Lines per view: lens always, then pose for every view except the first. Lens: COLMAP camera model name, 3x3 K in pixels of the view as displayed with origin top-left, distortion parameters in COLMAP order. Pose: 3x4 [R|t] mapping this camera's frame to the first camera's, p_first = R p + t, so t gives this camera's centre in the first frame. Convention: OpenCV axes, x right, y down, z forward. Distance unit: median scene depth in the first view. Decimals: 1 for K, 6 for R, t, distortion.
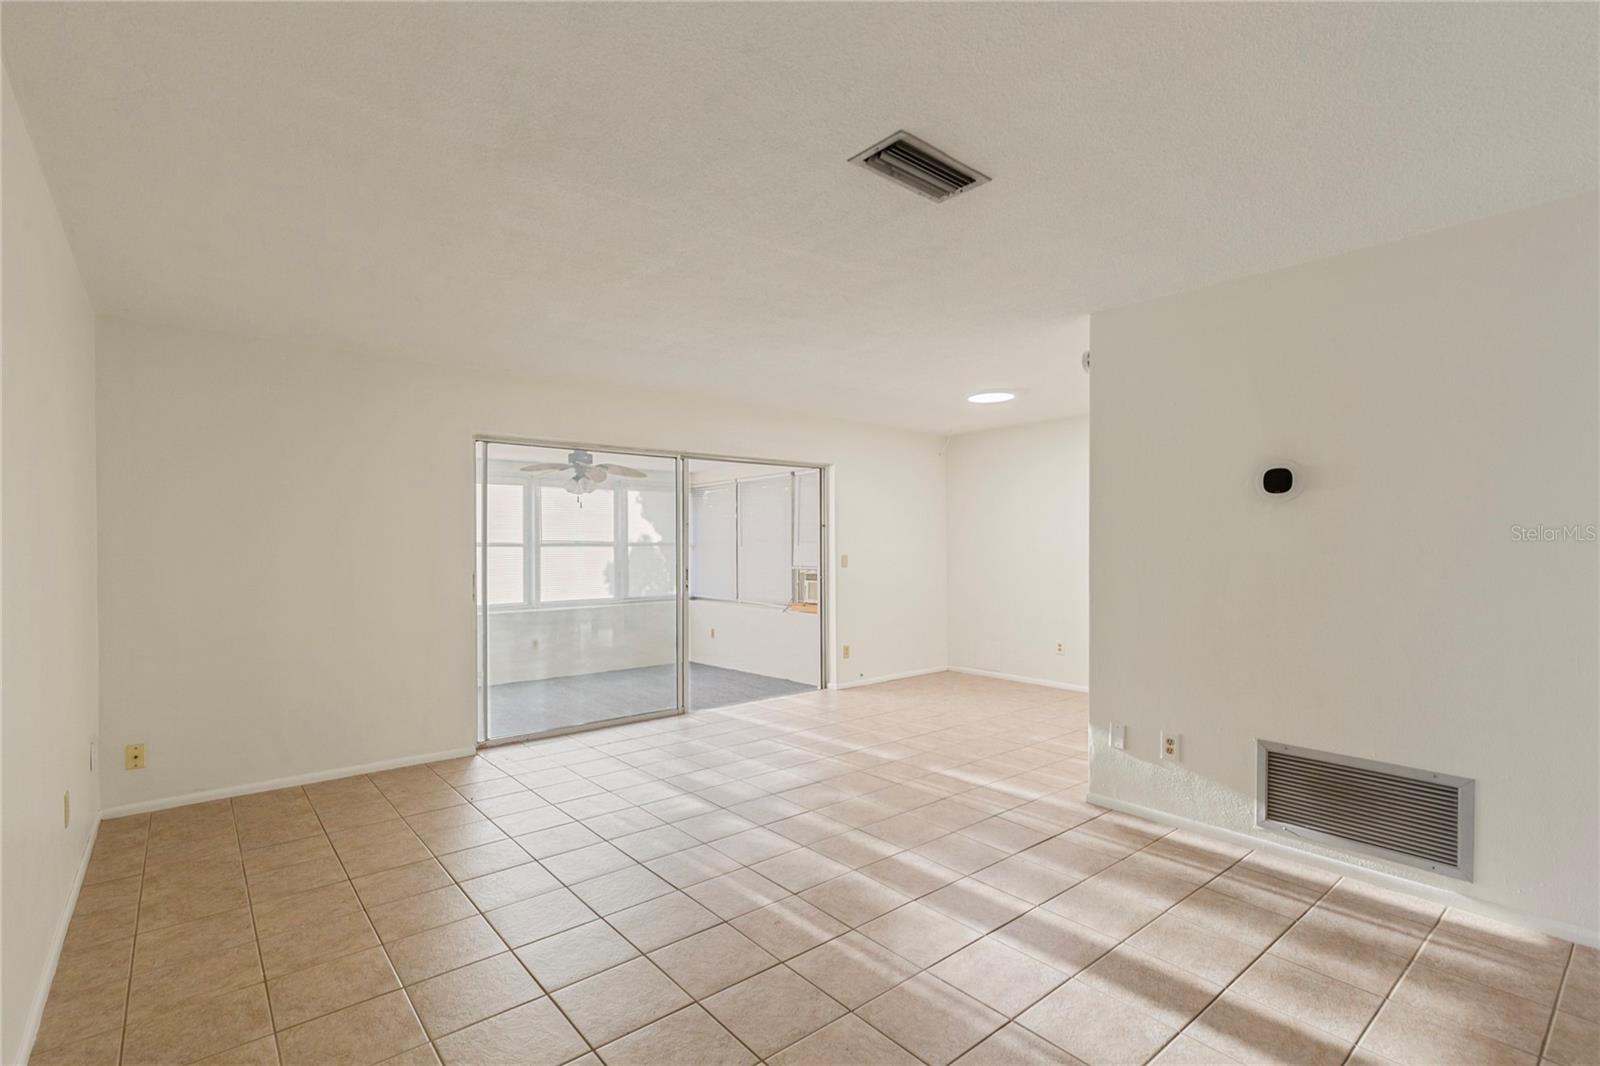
lens RADIAL K [[727.6, 0, 799.9], [0, 727.6, 566.7], [0, 0, 1]] dist [0.010861, -0.002723]
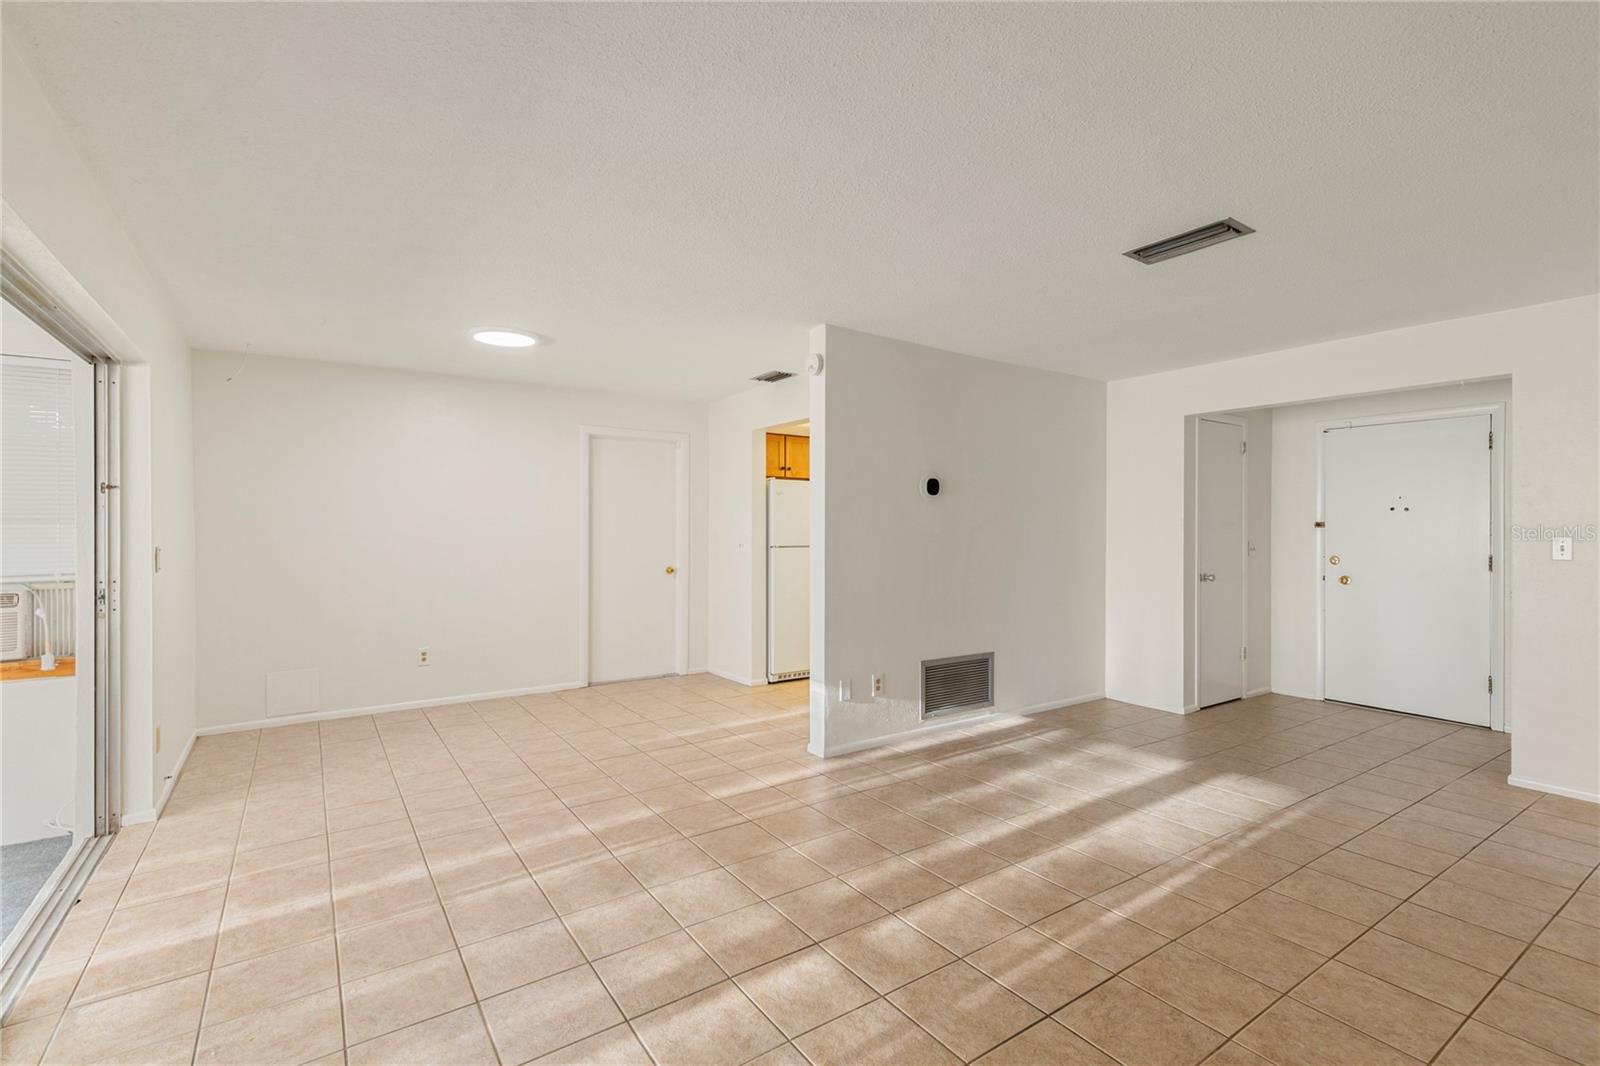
lens RADIAL K [[727.6, 0, 788.6], [0, 727.6, 532.0], [0, 0, 1]] dist [0.010861, -0.002723]
pose [[0.110064, -0.005167, 0.993911, -0.555245], [0.029129, 0.999574, 0.001971, -0.021445], [-0.993498, 0.028734, 0.110168, 0.711908]]
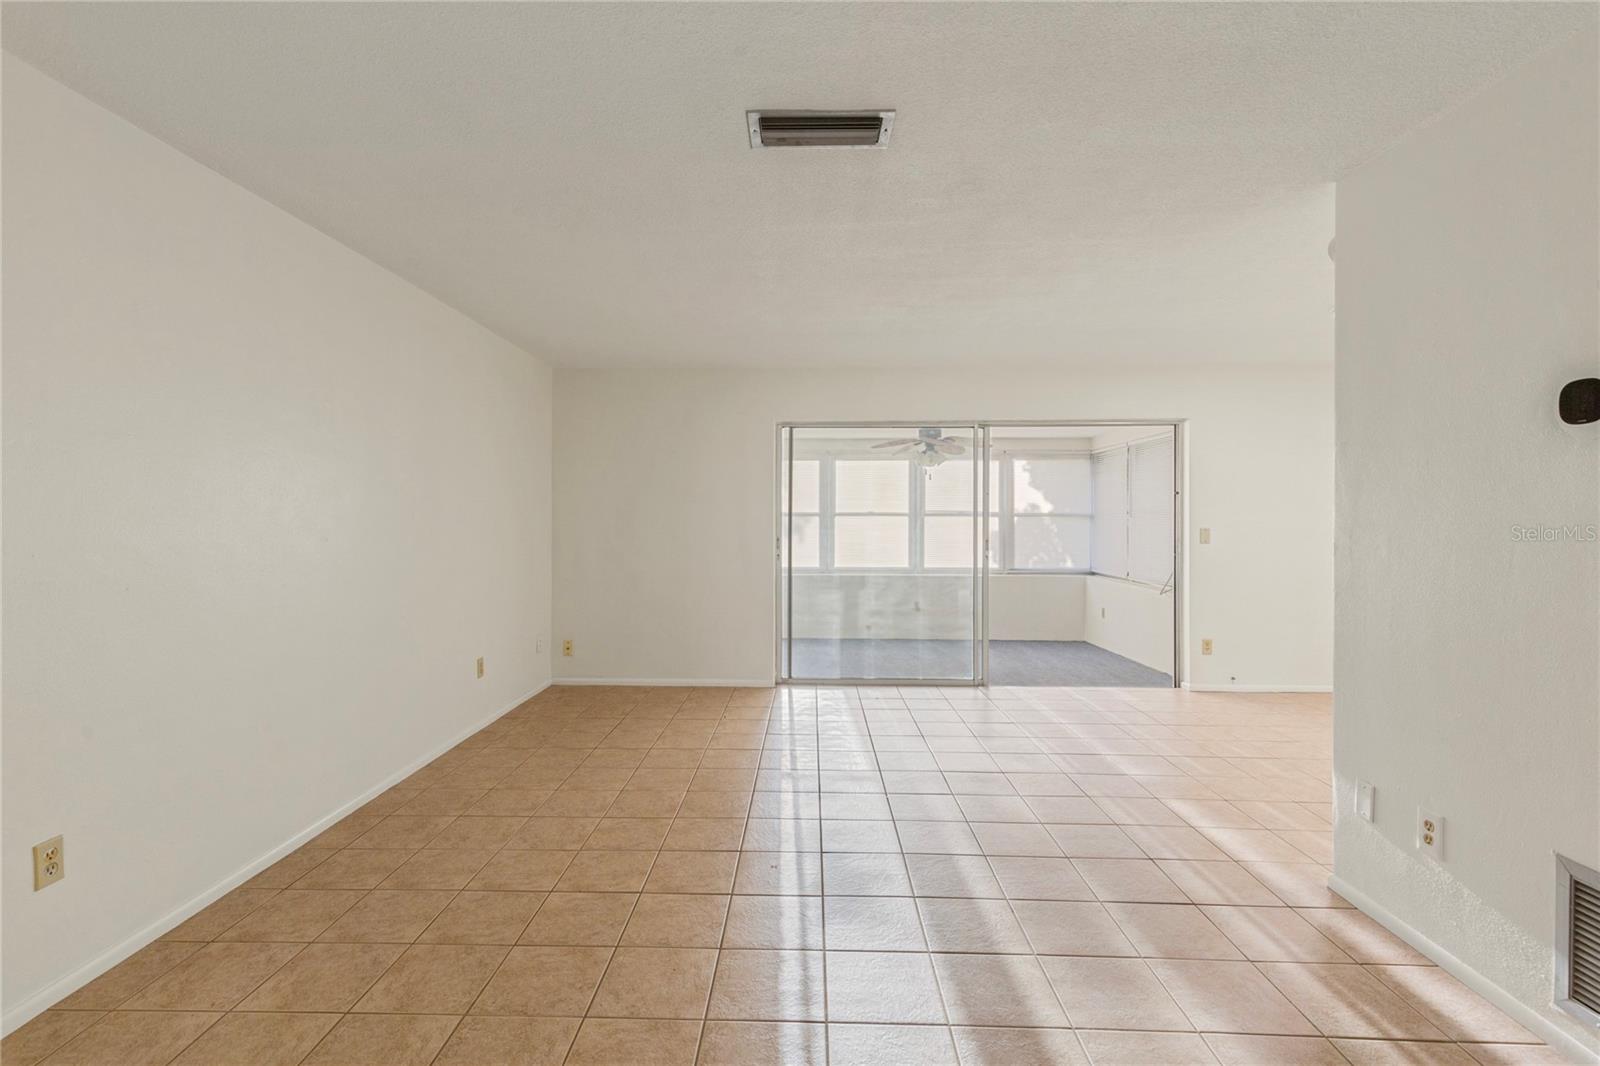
lens RADIAL K [[727.6, 0, 794.9], [0, 727.6, 526.6], [0, 0, 1]] dist [0.010861, -0.002723]
pose [[0.754015, 0.014183, -0.656703, 0.357636], [-0.023661, 0.999704, -0.005576, -0.002723], [0.656430, 0.019743, 0.754128, 0.106626]]
